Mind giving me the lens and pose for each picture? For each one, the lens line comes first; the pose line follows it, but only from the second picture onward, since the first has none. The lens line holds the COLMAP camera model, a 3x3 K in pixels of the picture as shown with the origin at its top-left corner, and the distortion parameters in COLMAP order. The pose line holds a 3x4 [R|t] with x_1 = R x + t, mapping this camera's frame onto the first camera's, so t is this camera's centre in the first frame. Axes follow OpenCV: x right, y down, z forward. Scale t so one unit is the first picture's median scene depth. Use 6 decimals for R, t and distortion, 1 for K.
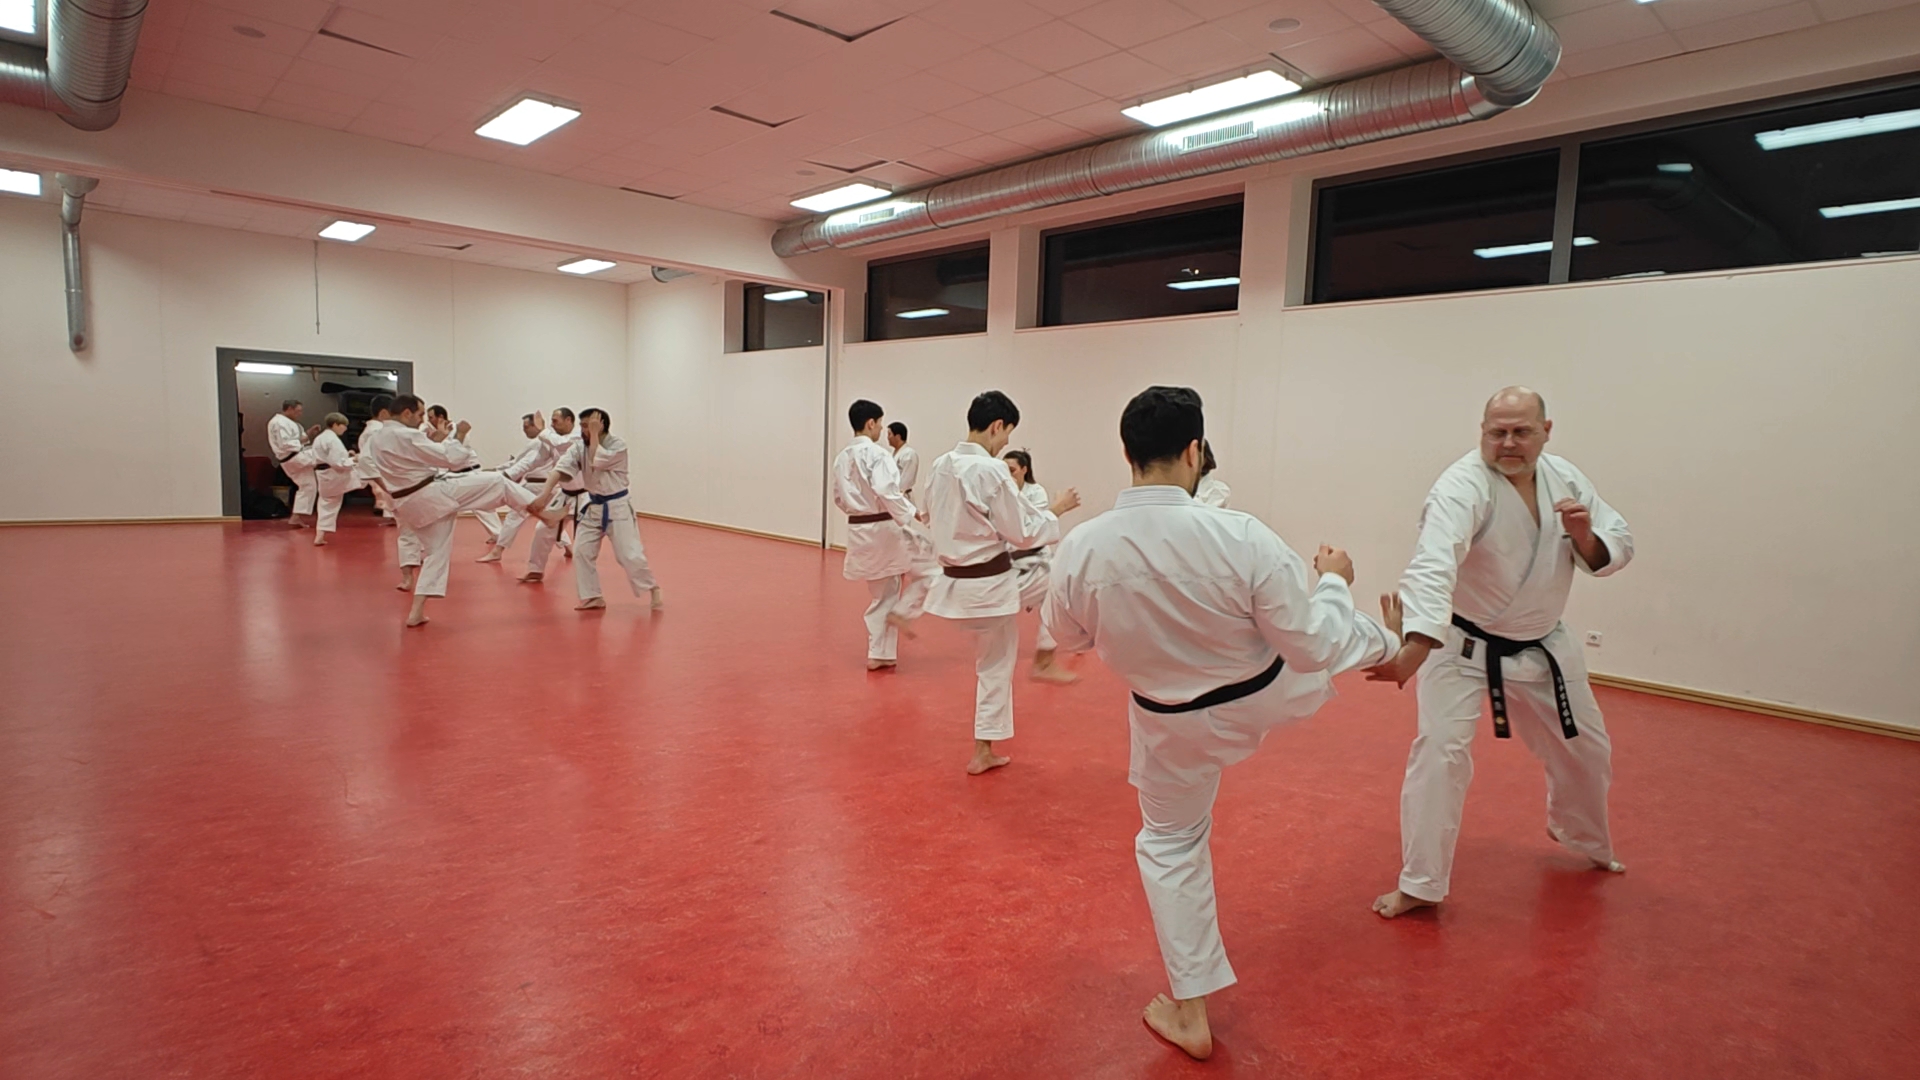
lens RADIAL K [[998.9, 0, 954.6], [0, 998.9, 528.5], [0, 0, 1]] dist [0.044118, -0.000856]
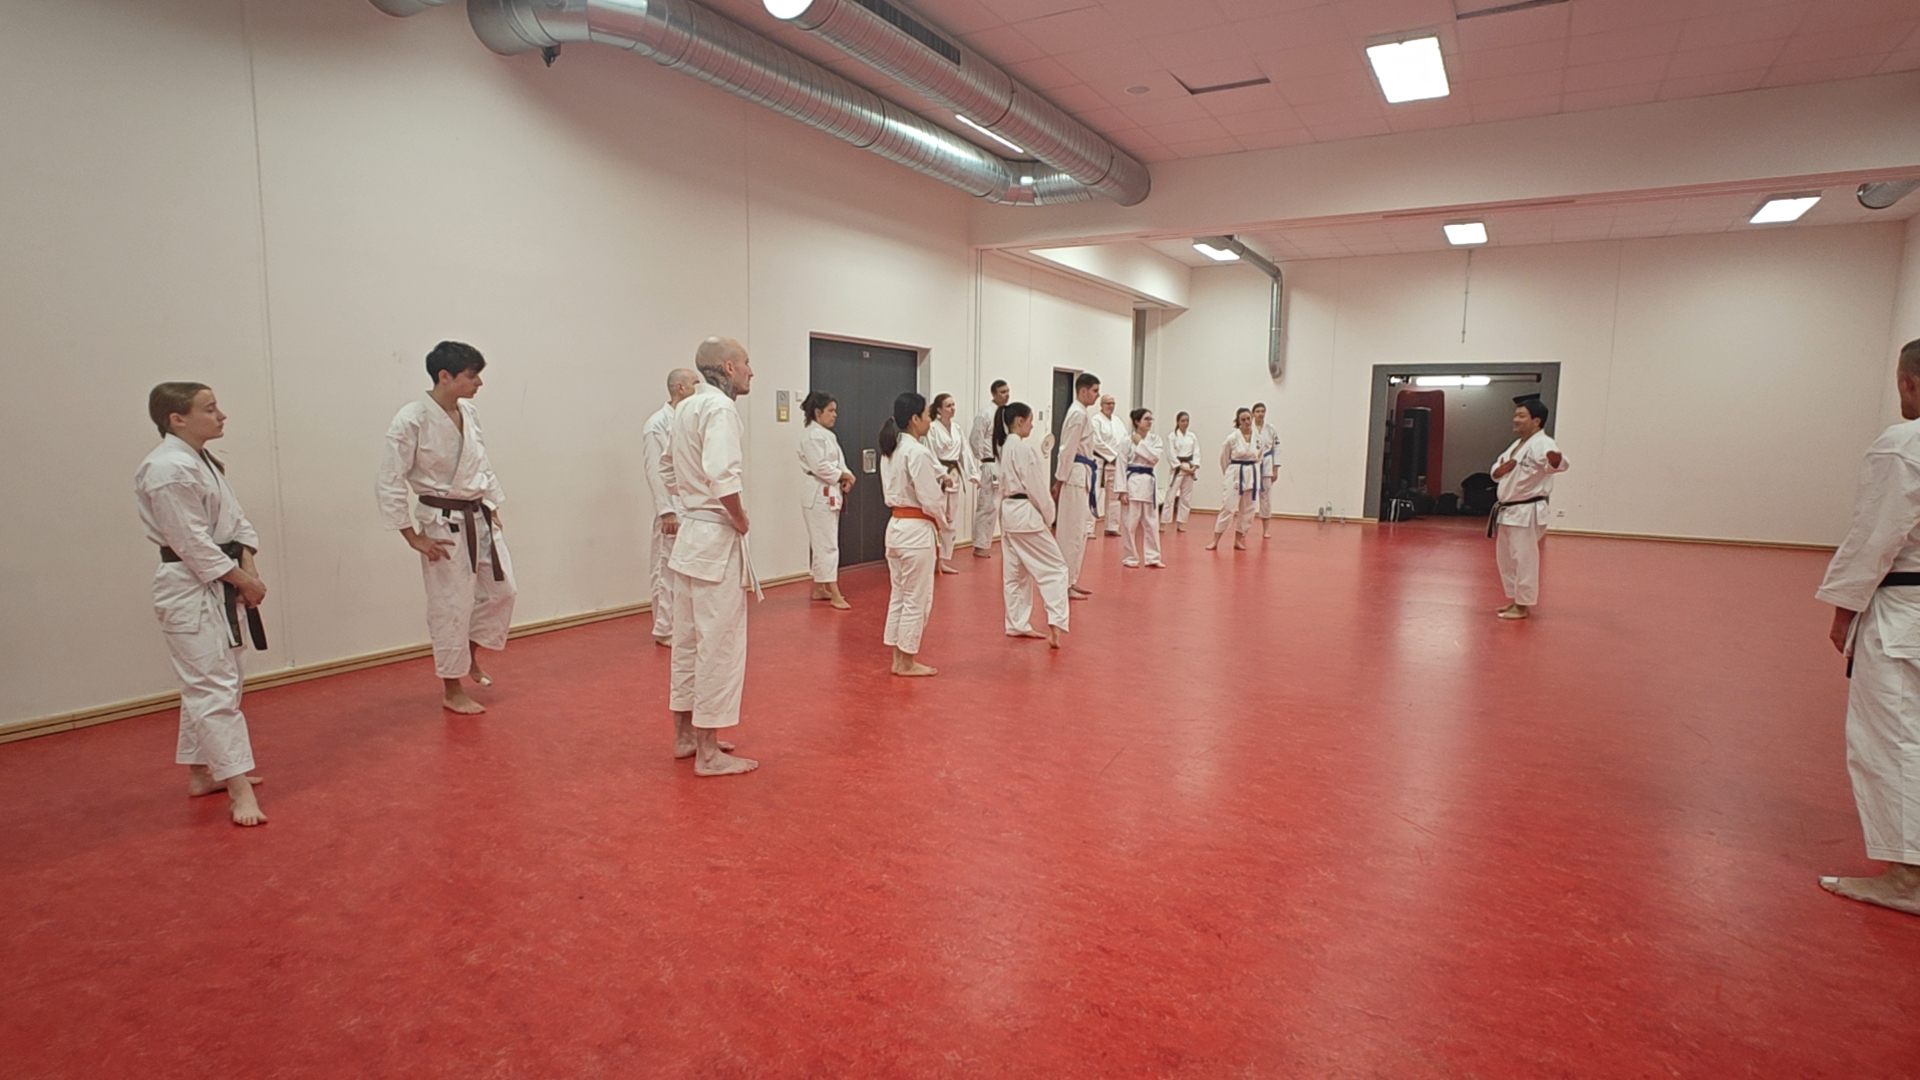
lens RADIAL K [[998.9, 0, 949.7], [0, 998.9, 542.7], [0, 0, 1]] dist [0.044118, -0.000856]
pose [[0.281870, 0.092264, -0.955006, 0.261312], [-0.091871, 0.993387, 0.068856, -0.024870], [0.955044, 0.068329, 0.288482, 0.335168]]
